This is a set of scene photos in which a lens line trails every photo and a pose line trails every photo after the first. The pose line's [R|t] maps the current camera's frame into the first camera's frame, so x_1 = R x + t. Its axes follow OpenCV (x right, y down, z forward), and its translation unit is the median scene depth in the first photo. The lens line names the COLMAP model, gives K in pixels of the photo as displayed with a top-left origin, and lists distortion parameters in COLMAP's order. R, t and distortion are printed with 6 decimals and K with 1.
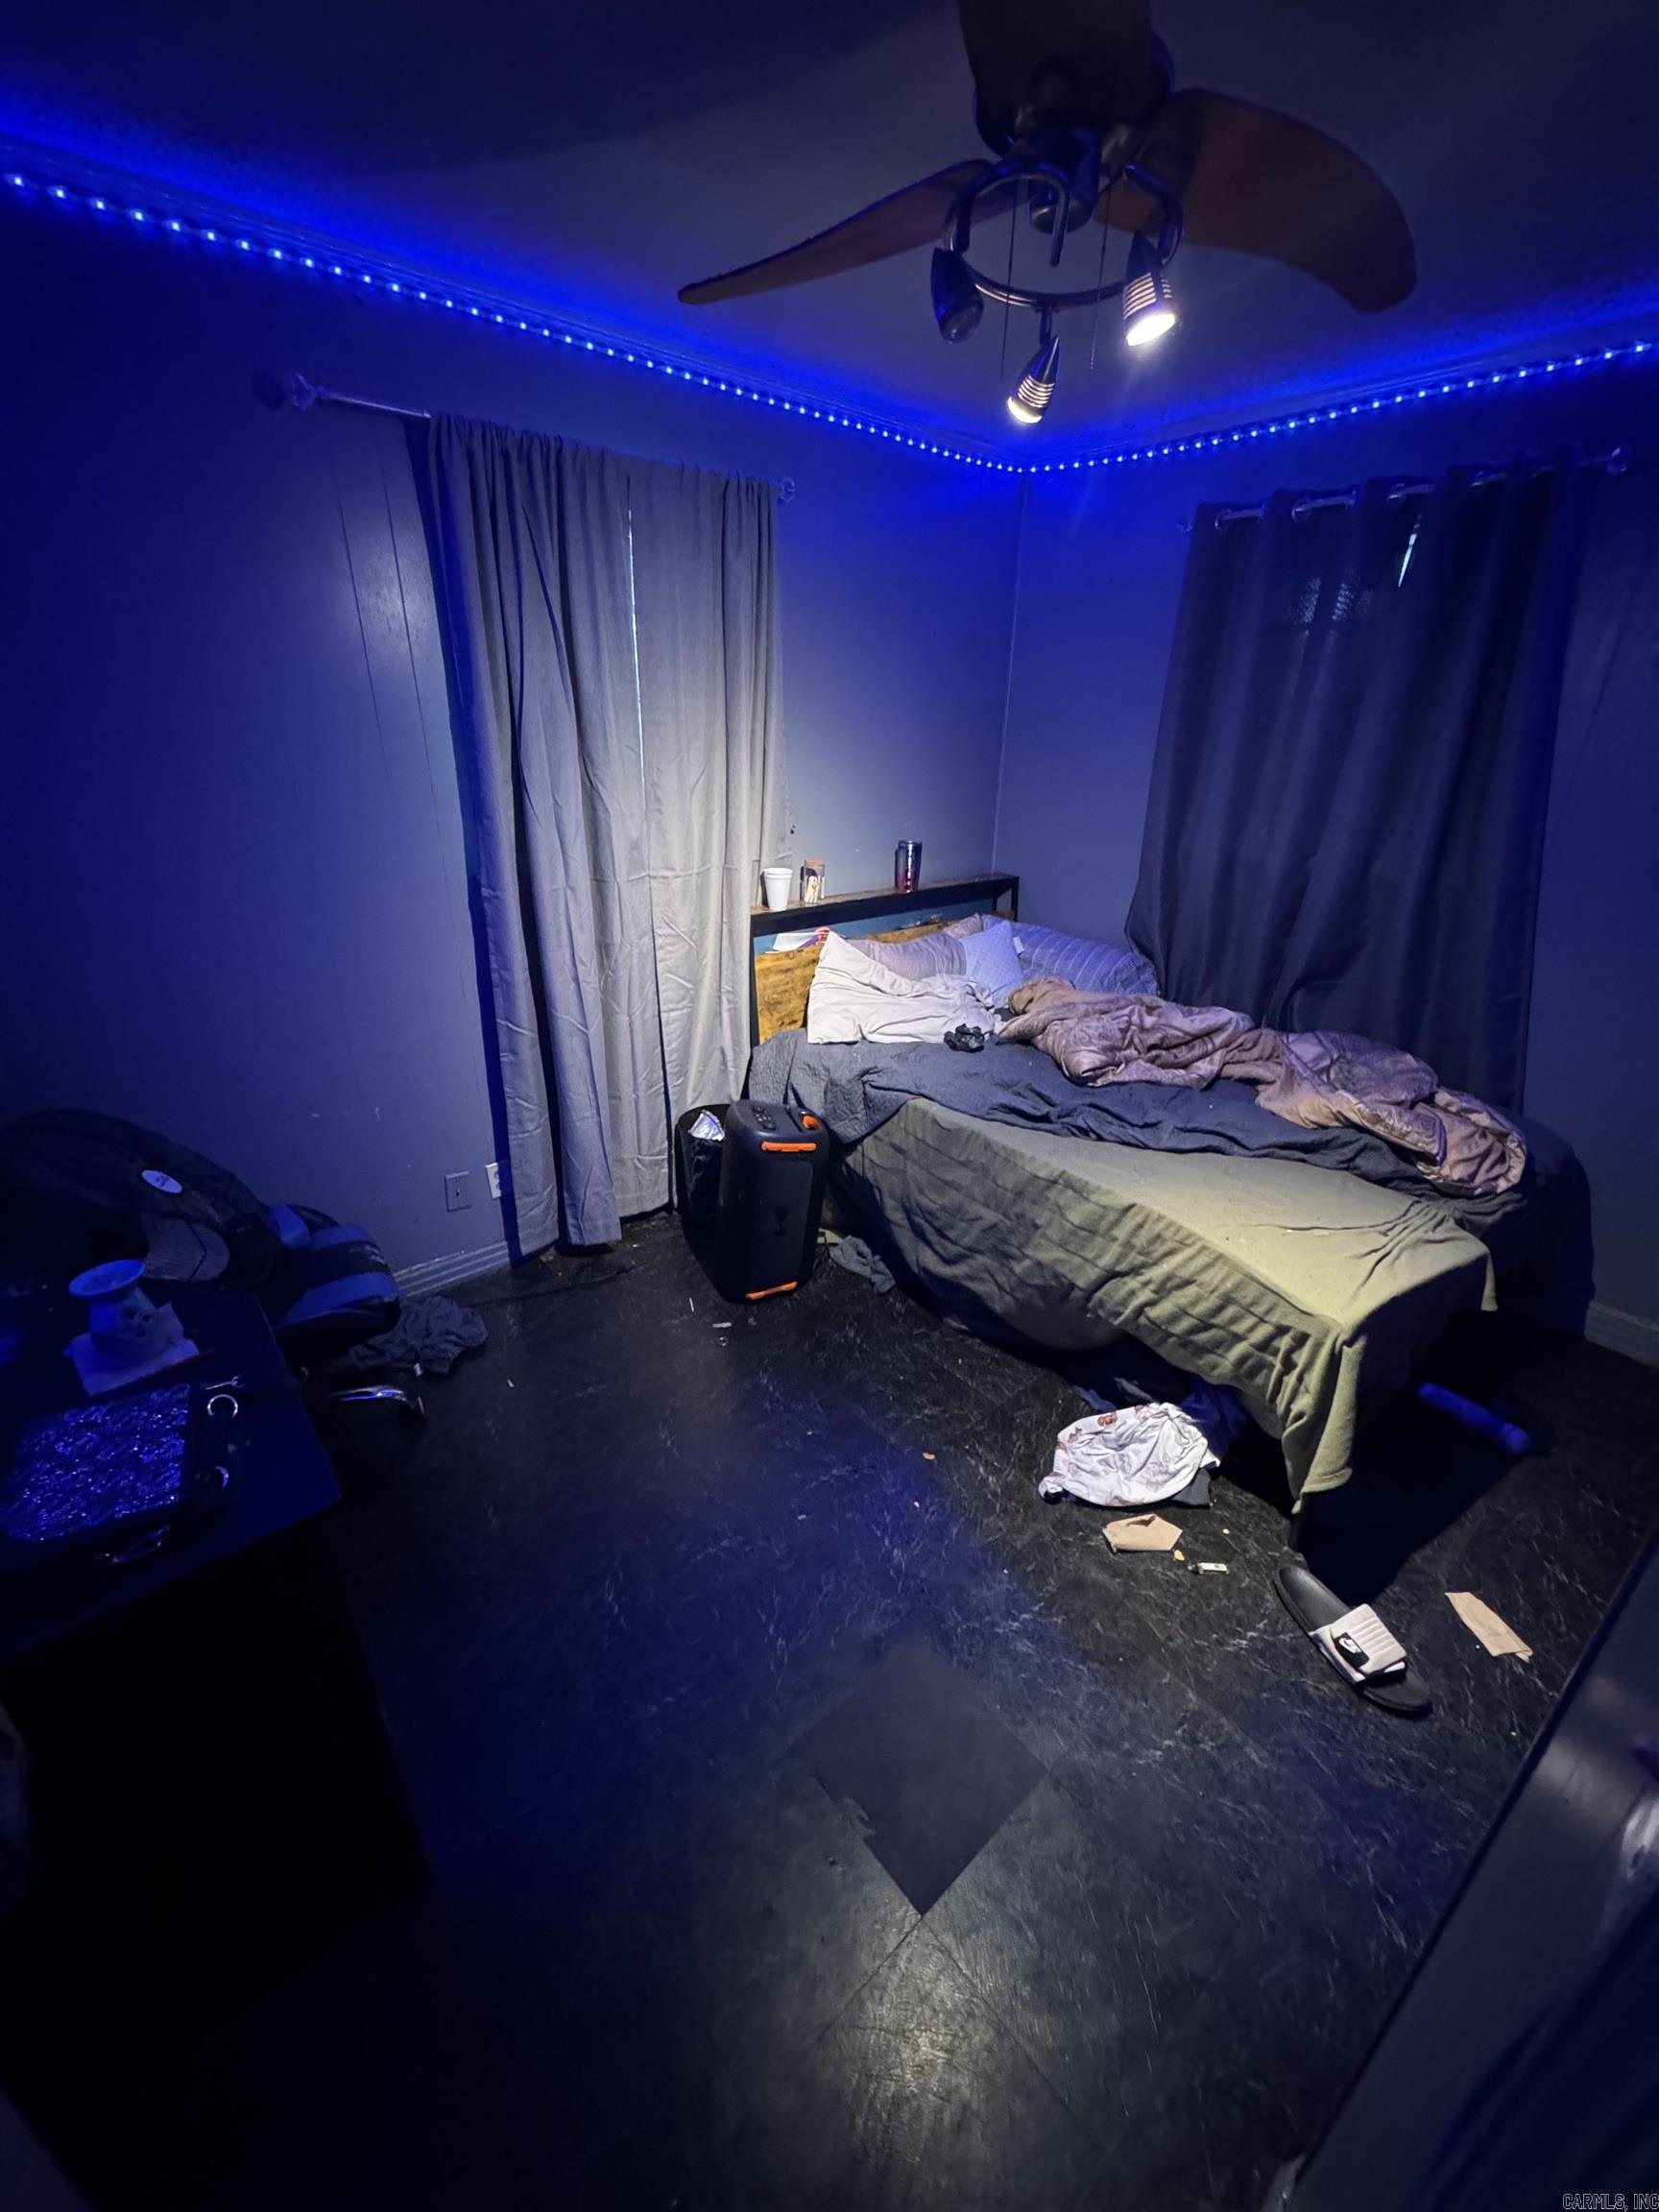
lens RADIAL K [[889.7, 0, 835.0], [0, 889.7, 1103.1], [0, 0, 1]] dist [-0.000075, -0.000732]
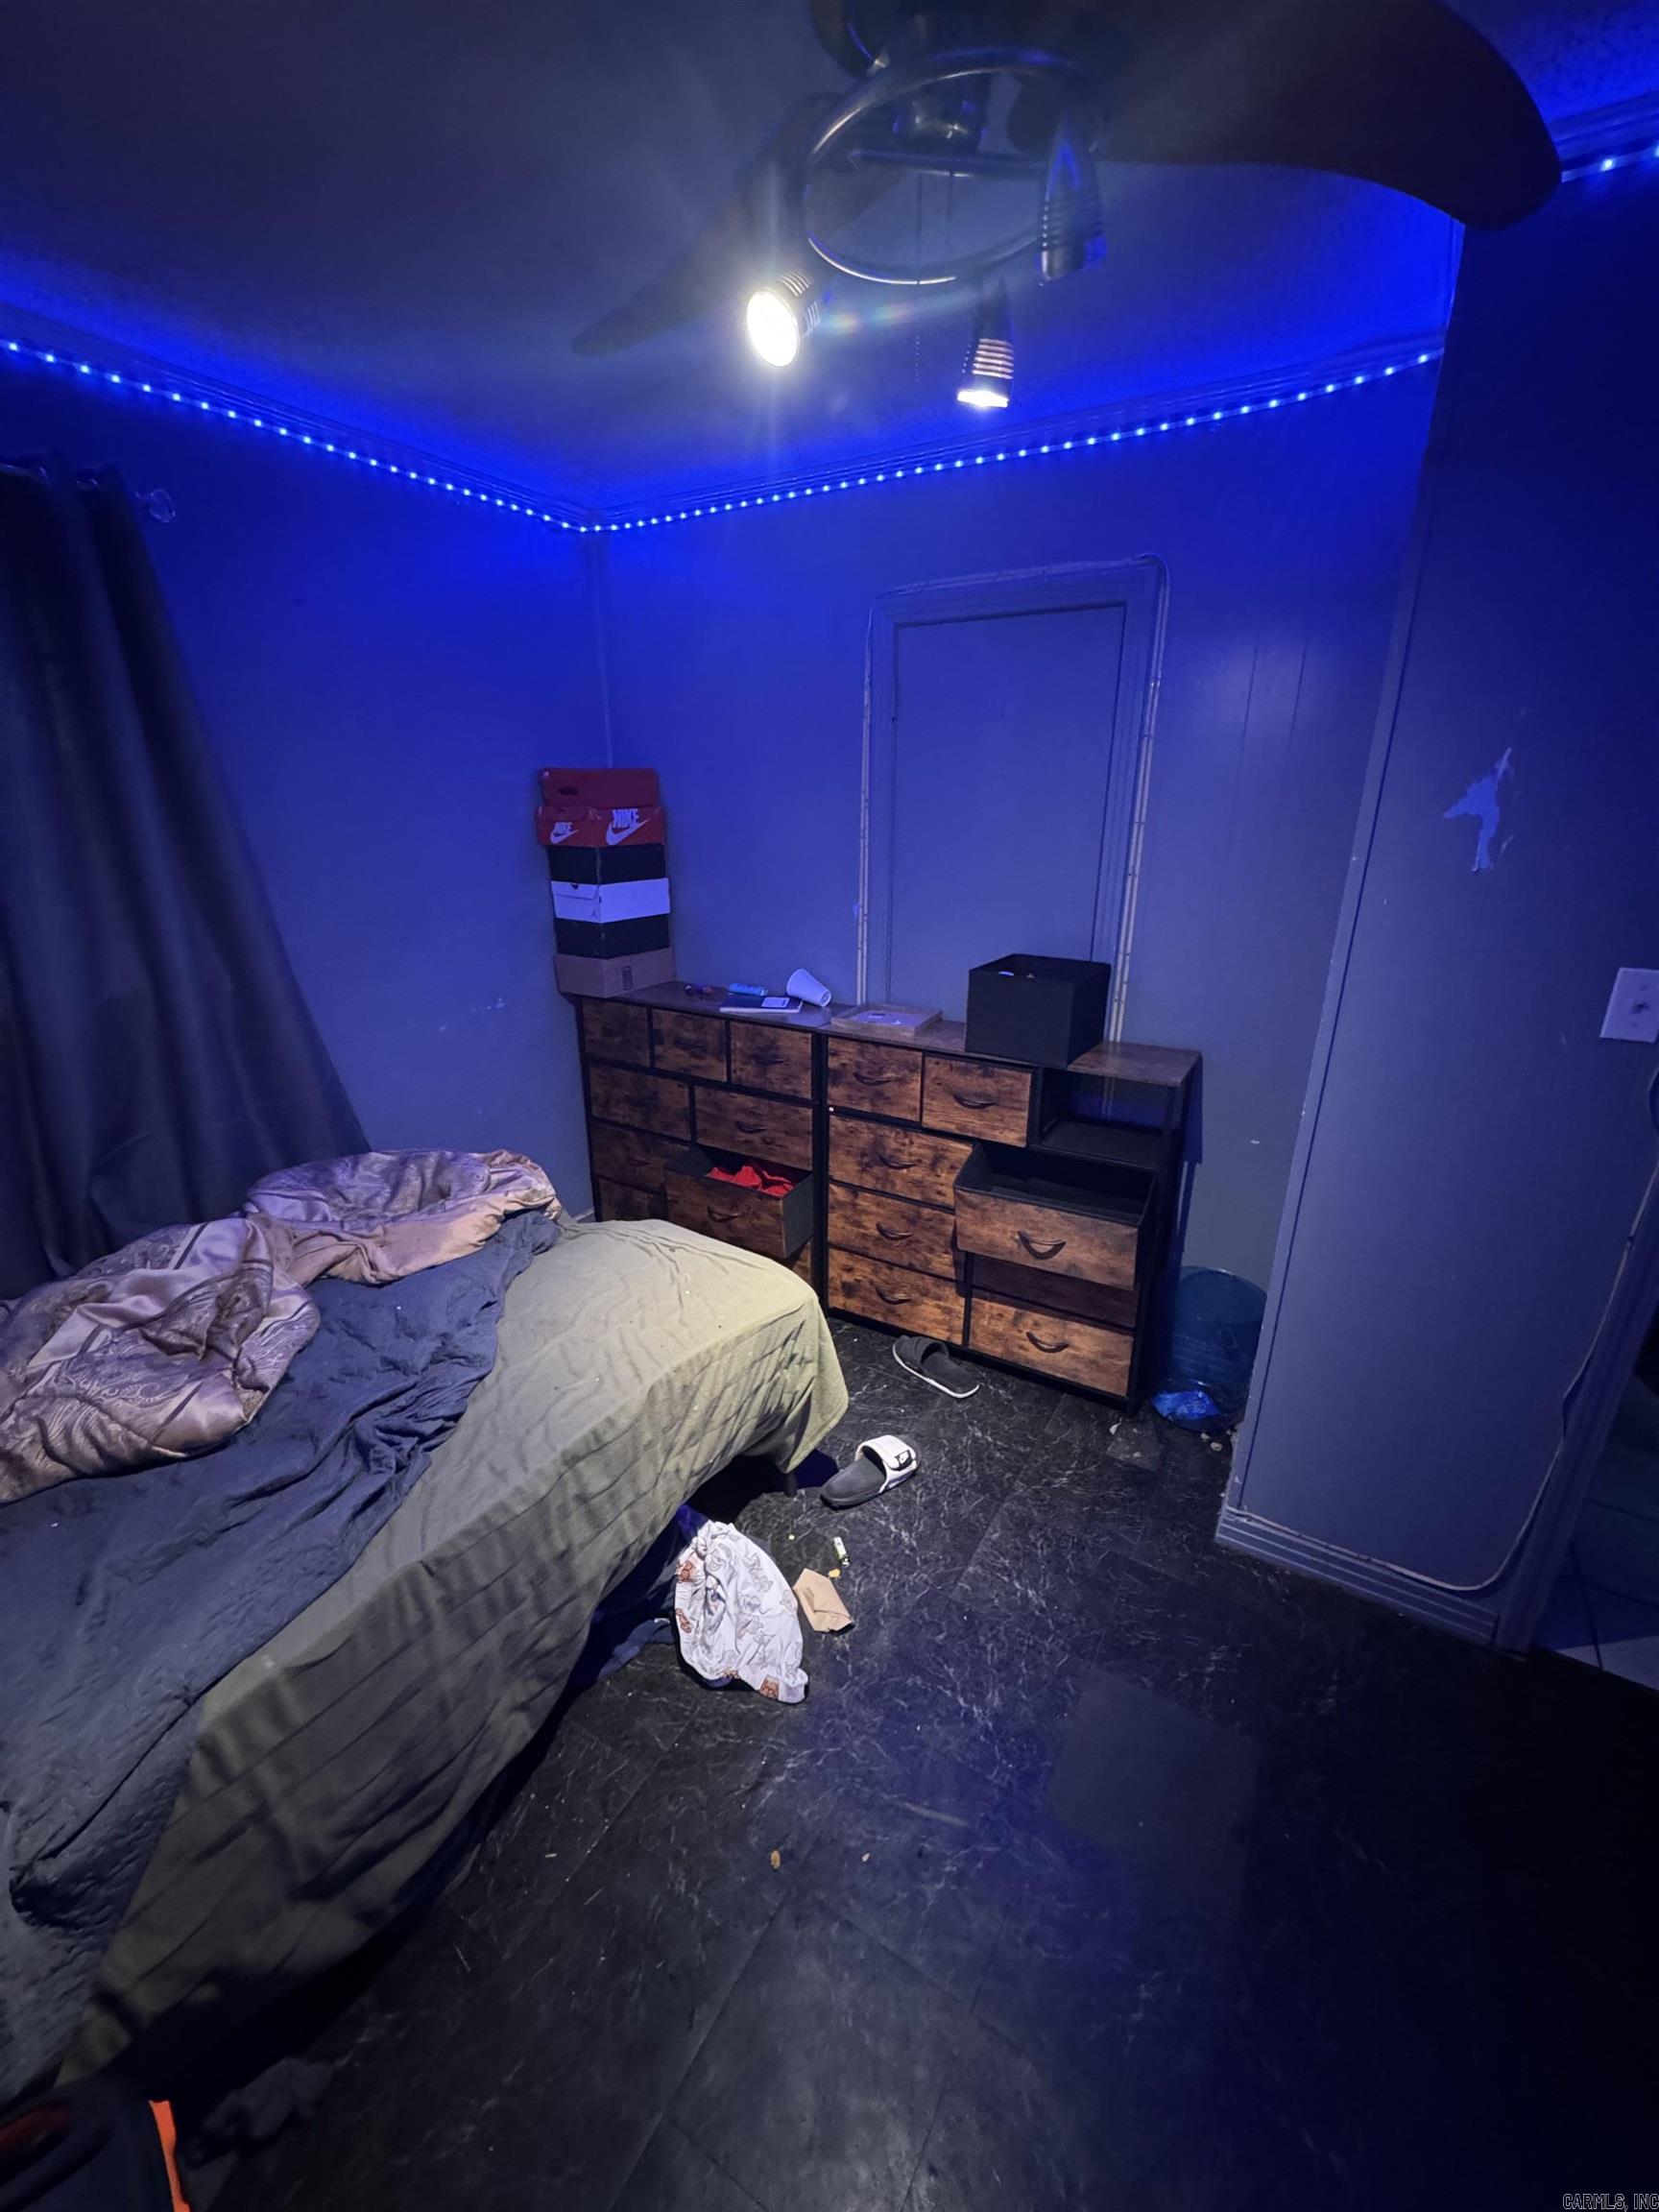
lens RADIAL K [[889.7, 0, 835.0], [0, 889.7, 1103.1], [0, 0, 1]] dist [-0.000075, -0.000732]
pose [[-0.305894, -0.337574, 0.890209, -0.335049], [0.378861, 0.814648, 0.439105, -0.374888], [-0.873437, 0.471586, -0.121302, 0.805978]]
